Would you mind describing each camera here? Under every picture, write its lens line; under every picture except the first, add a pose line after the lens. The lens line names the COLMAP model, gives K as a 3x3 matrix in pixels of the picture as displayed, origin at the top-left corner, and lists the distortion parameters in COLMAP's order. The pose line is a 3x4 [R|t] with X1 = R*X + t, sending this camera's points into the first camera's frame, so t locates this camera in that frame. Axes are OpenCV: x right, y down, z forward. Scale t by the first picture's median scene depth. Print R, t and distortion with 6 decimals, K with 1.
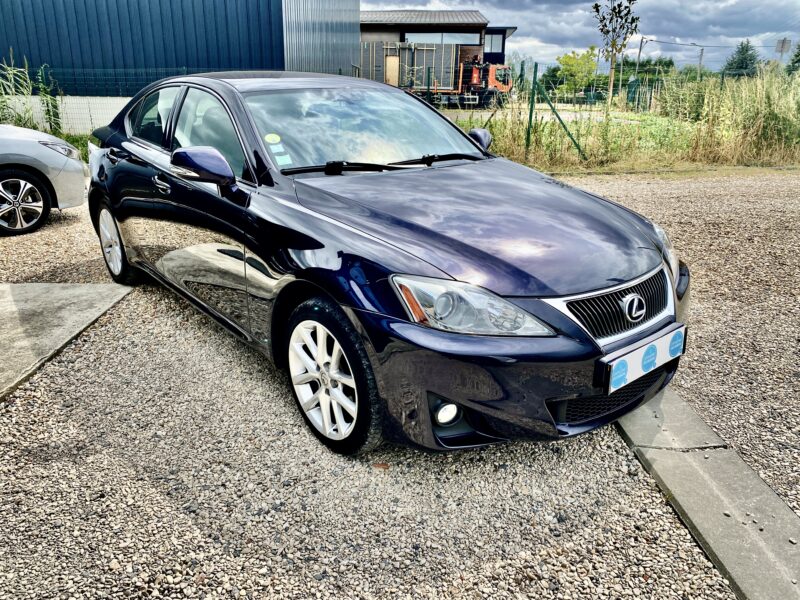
lens RADIAL K [[604.2, 0, 400.0], [0, 604.2, 300.0], [0, 0, 1]] dist [0.001503, 0.000536]
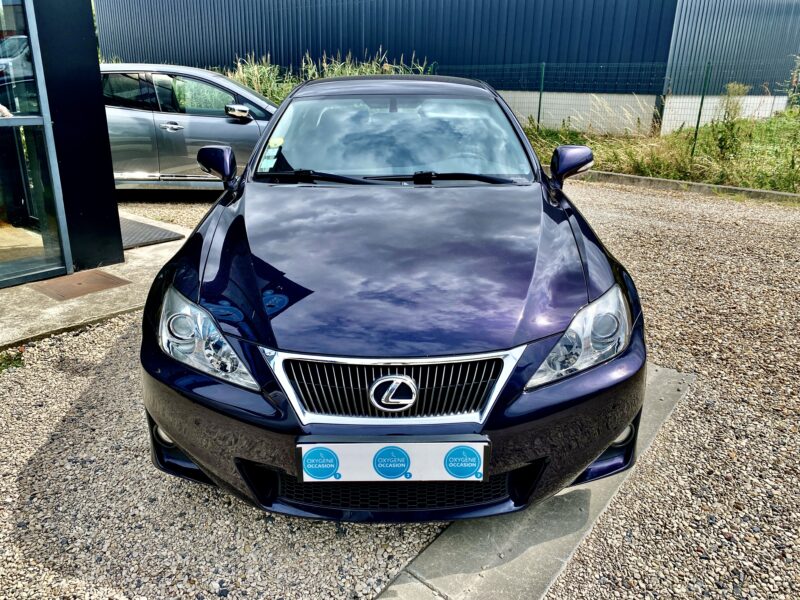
lens RADIAL K [[614.9, 0, 400.9], [0, 614.9, 304.1], [0, 0, 1]] dist [0.001798, -0.003884]
pose [[0.772452, 0.223656, -0.594387, 0.645257], [-0.216079, 0.972653, 0.085179, -0.129525], [0.597184, 0.062637, 0.799655, 0.287637]]
